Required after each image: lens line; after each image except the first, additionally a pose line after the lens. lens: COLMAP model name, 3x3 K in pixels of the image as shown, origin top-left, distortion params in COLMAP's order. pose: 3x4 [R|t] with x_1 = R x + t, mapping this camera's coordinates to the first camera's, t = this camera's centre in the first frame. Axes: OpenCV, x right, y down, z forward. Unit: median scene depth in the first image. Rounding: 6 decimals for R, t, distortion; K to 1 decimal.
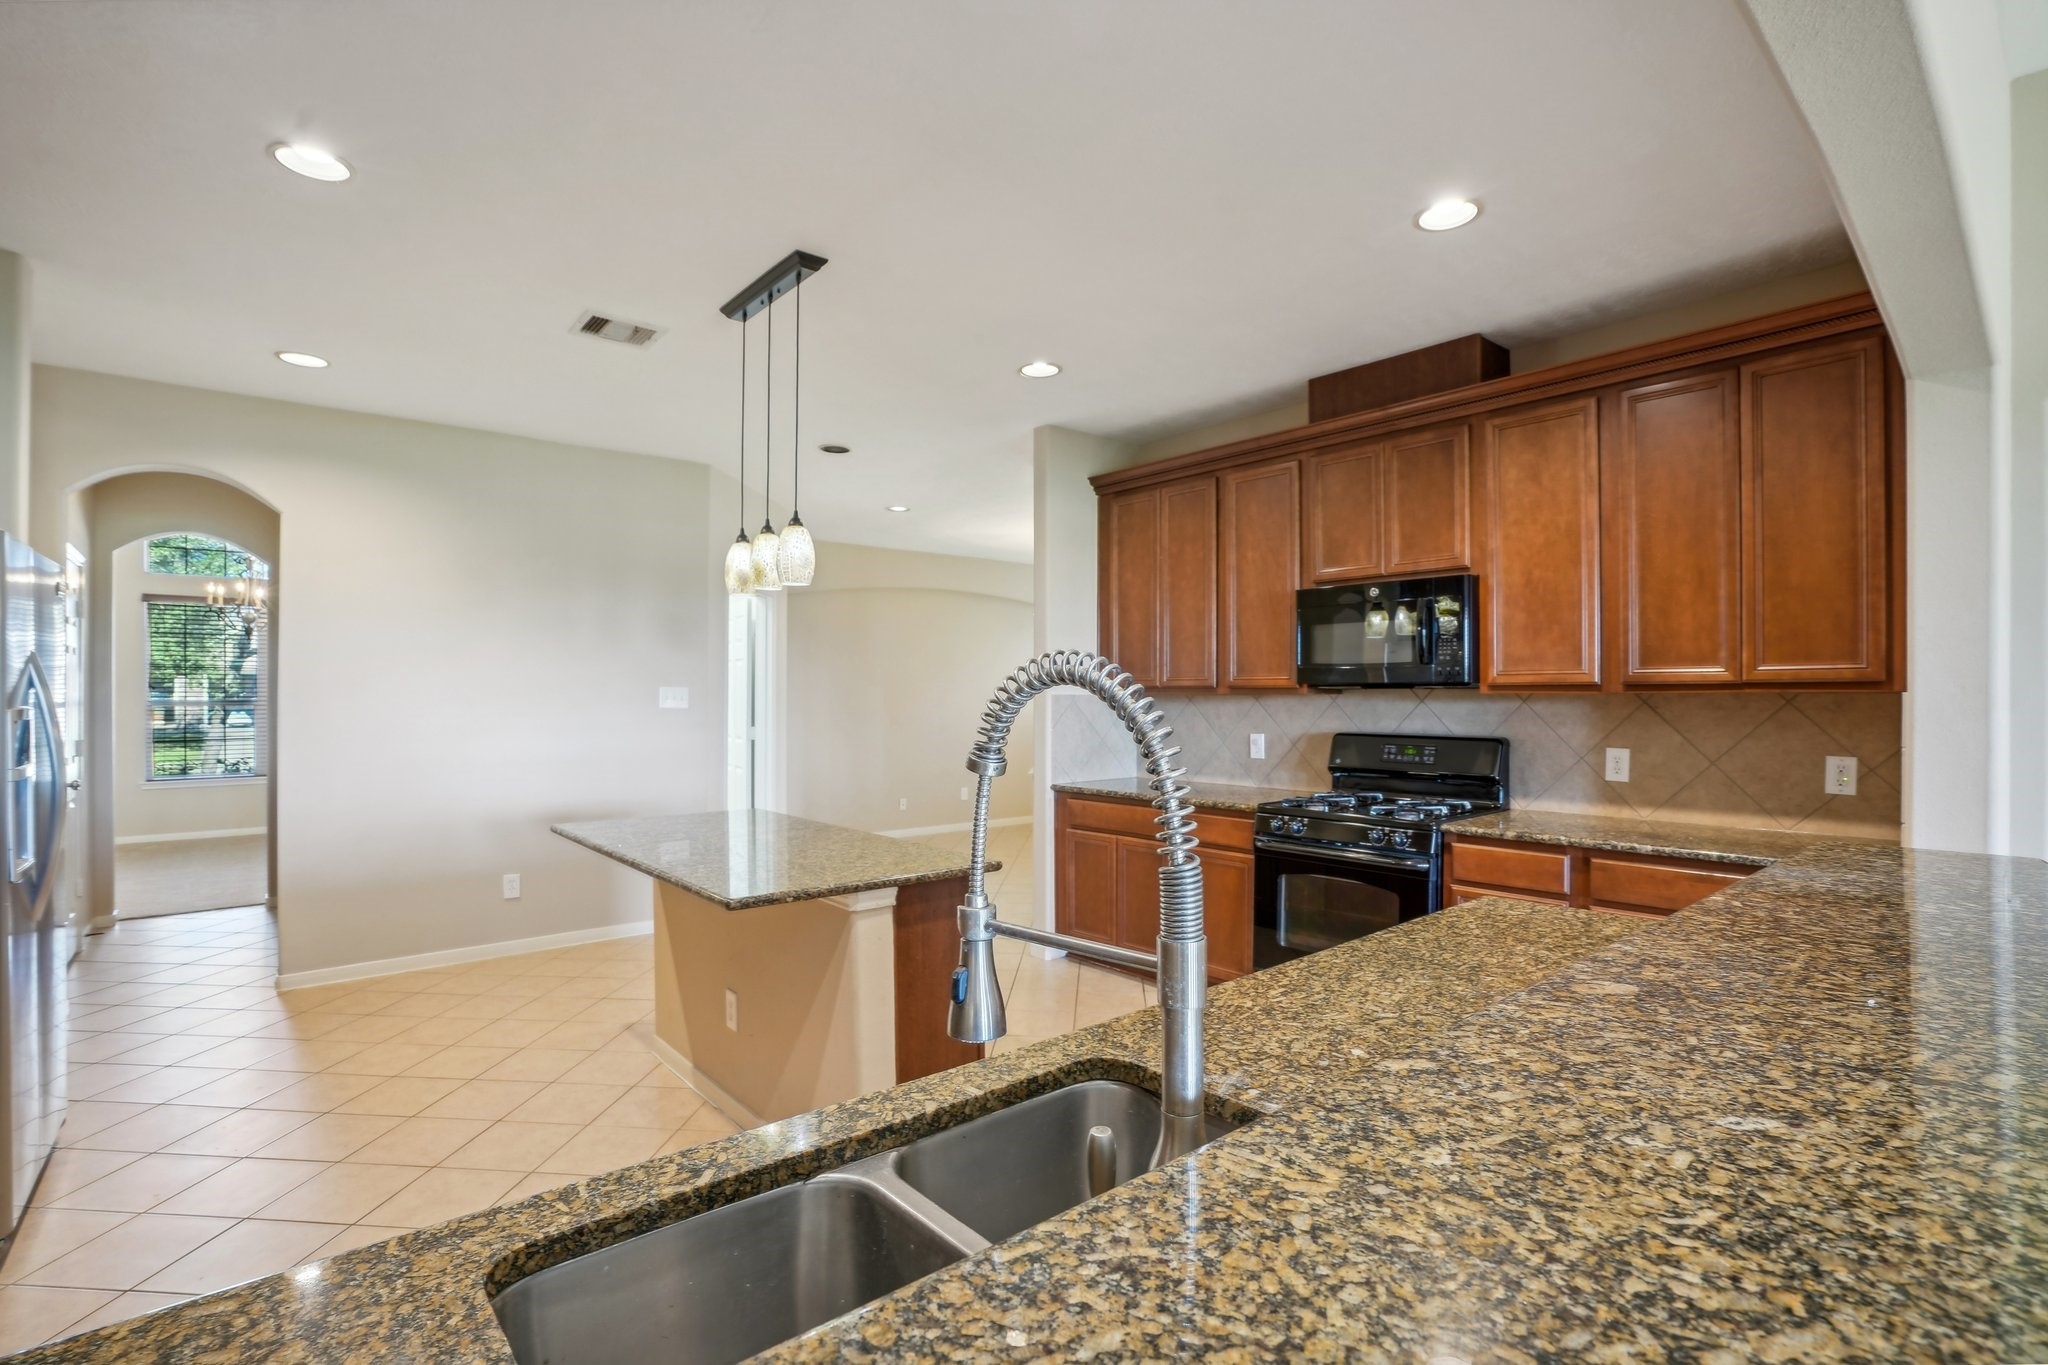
lens RADIAL K [[942.7, 0, 1030.7], [0, 942.7, 692.7], [0, 0, 1]] dist [-0.044155, 0.015075]
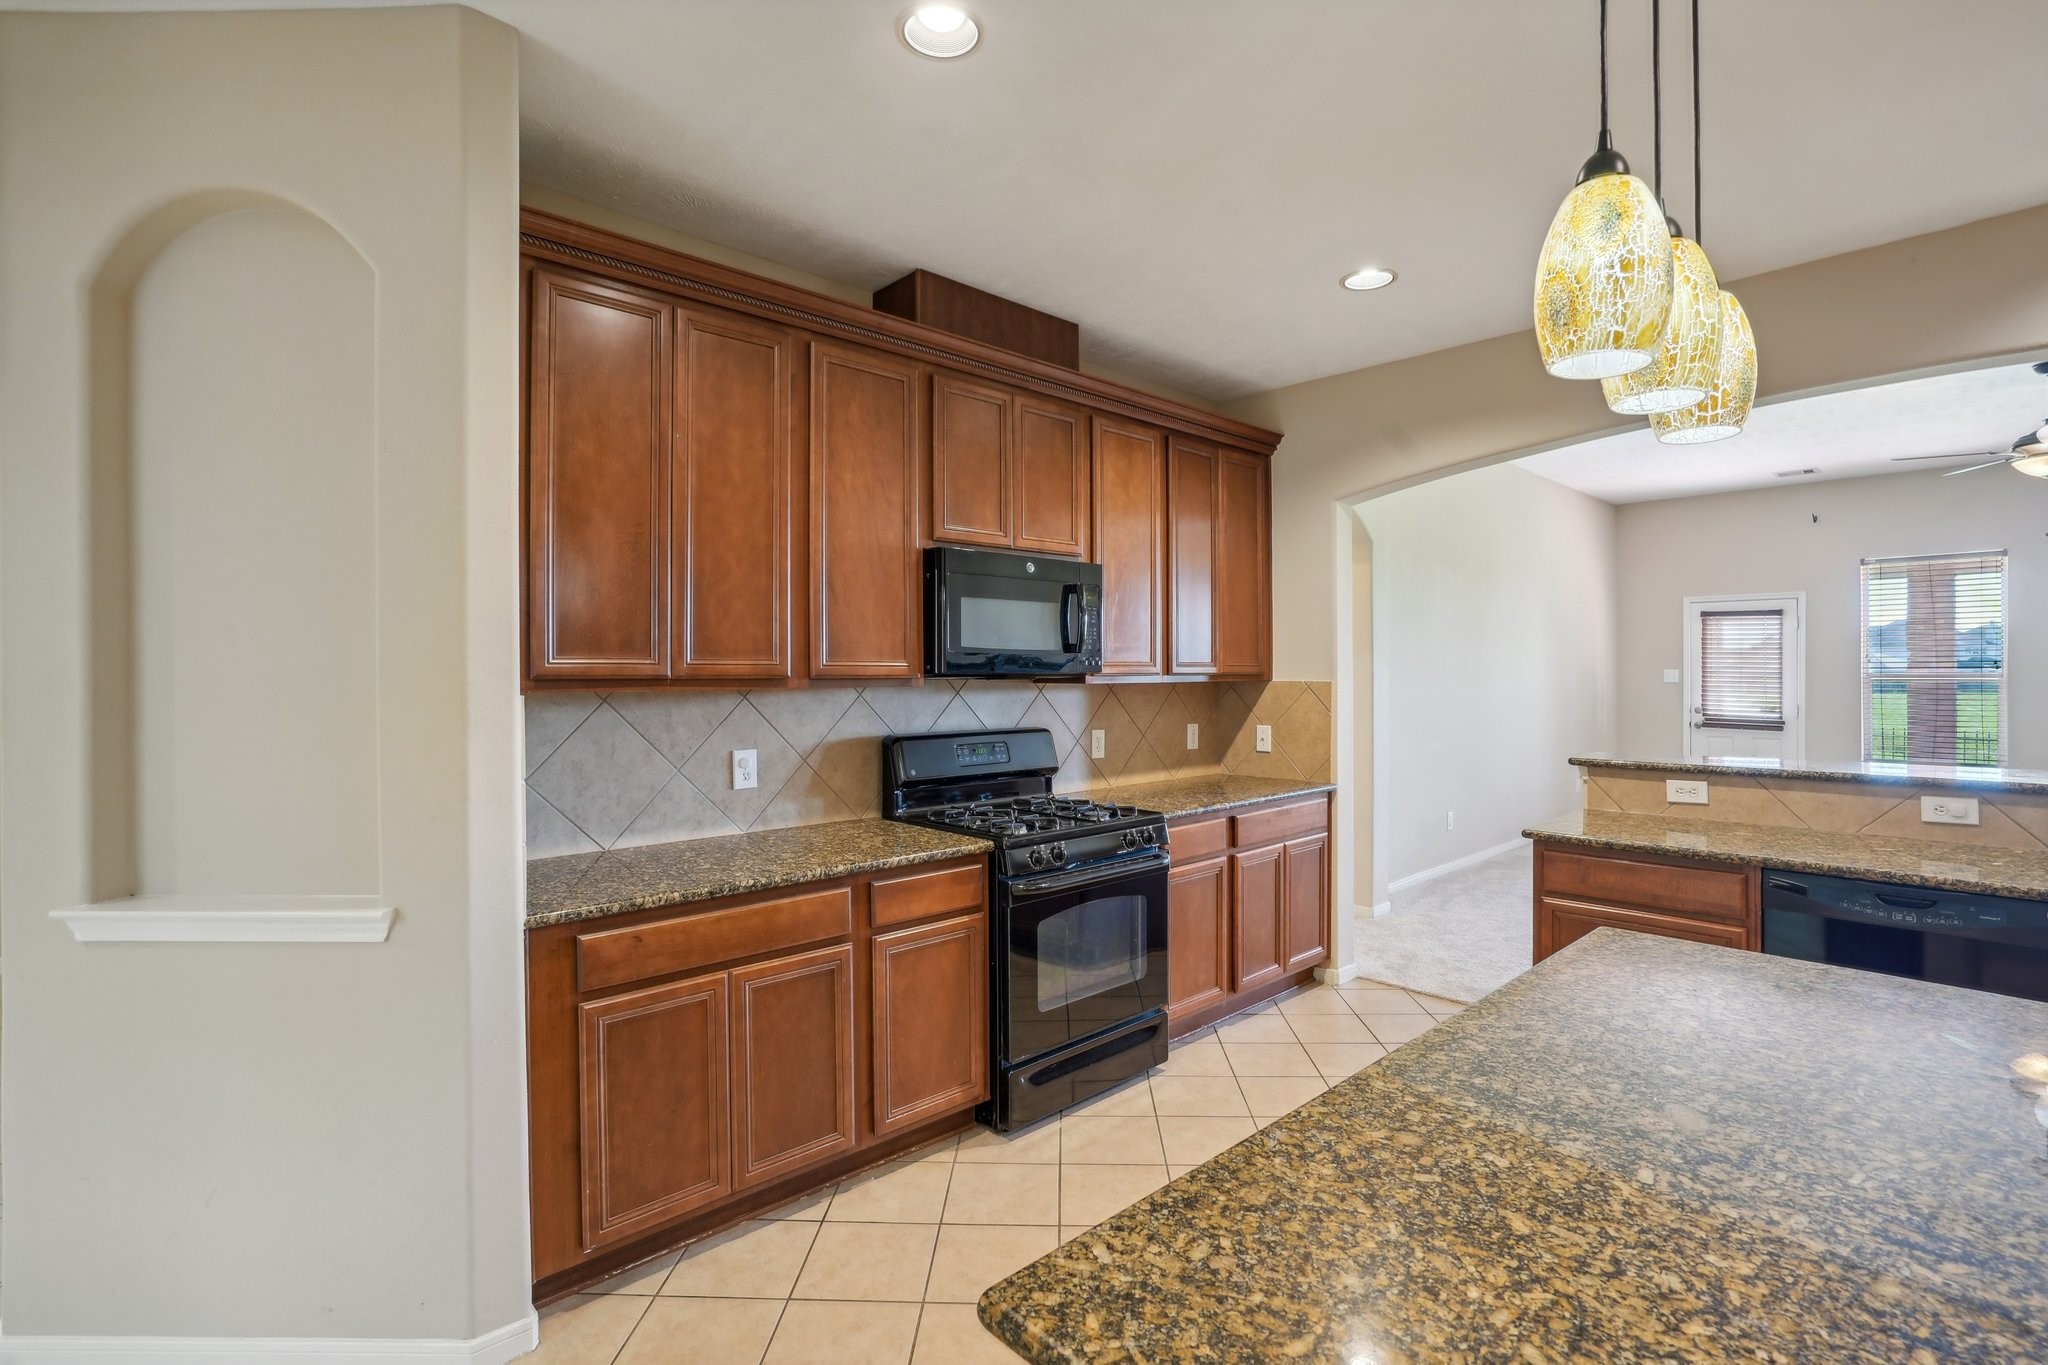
lens RADIAL K [[942.7, 0, 1040.6], [0, 942.7, 678.5], [0, 0, 1]] dist [-0.044155, 0.015075]
pose [[-0.050706, -0.002433, 0.998711, -0.472998], [0.003758, 0.999989, 0.002627, -0.006798], [-0.998707, 0.003887, -0.050696, 0.973396]]
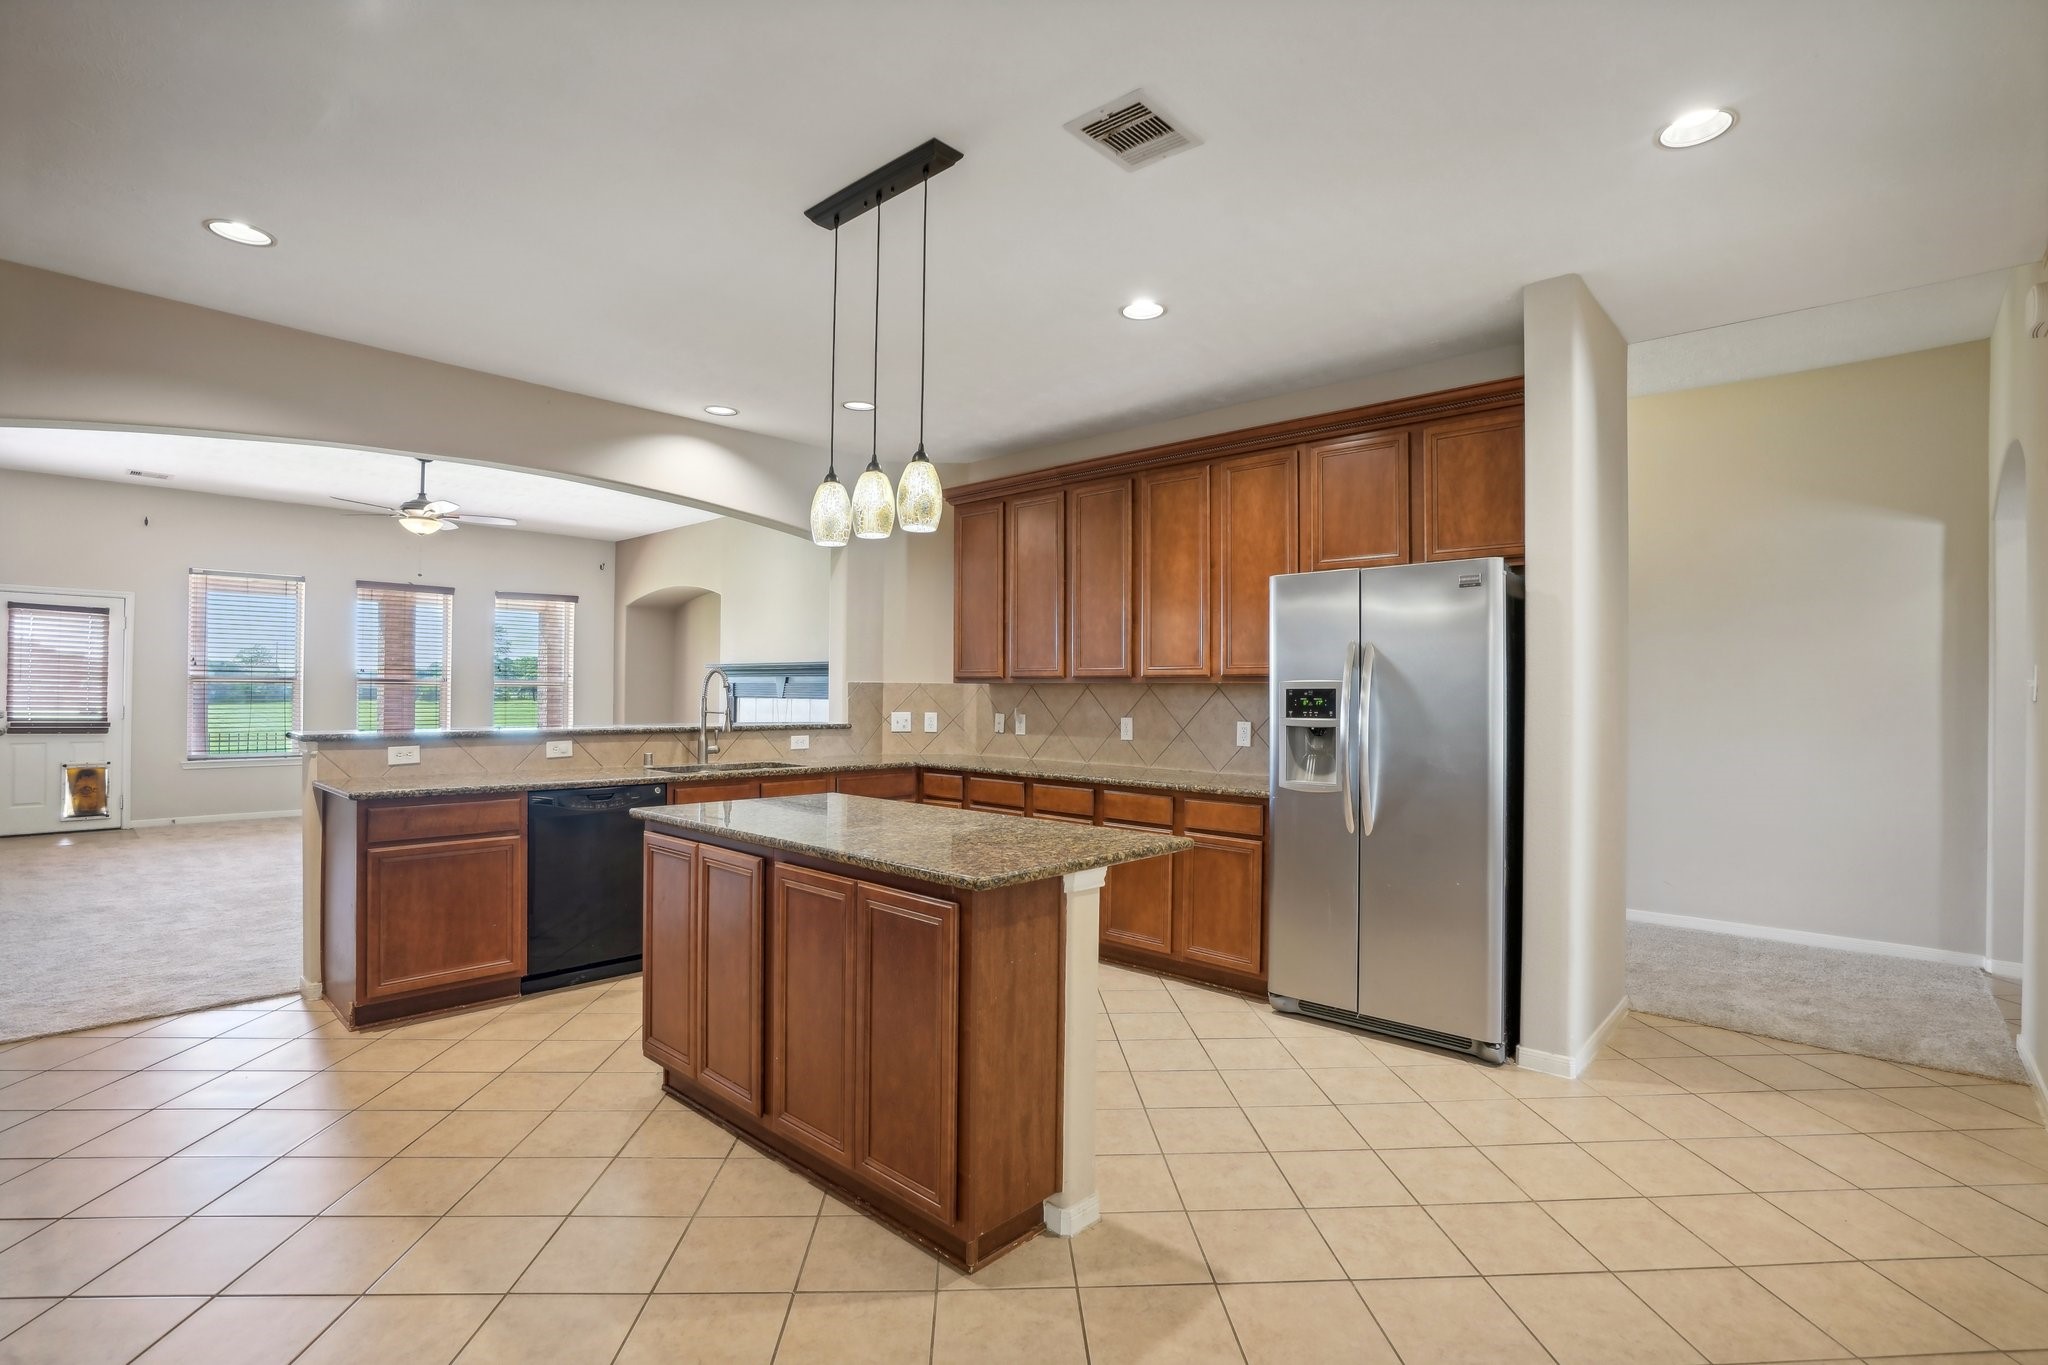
lens RADIAL K [[942.7, 0, 1028.4], [0, 942.7, 697.1], [0, 0, 1]] dist [-0.044155, 0.015075]
pose [[-0.992059, -0.005206, -0.125668, -0.249244], [-0.005661, 0.999979, 0.003261, 0.025514], [0.125649, 0.003947, -0.992067, 1.461418]]
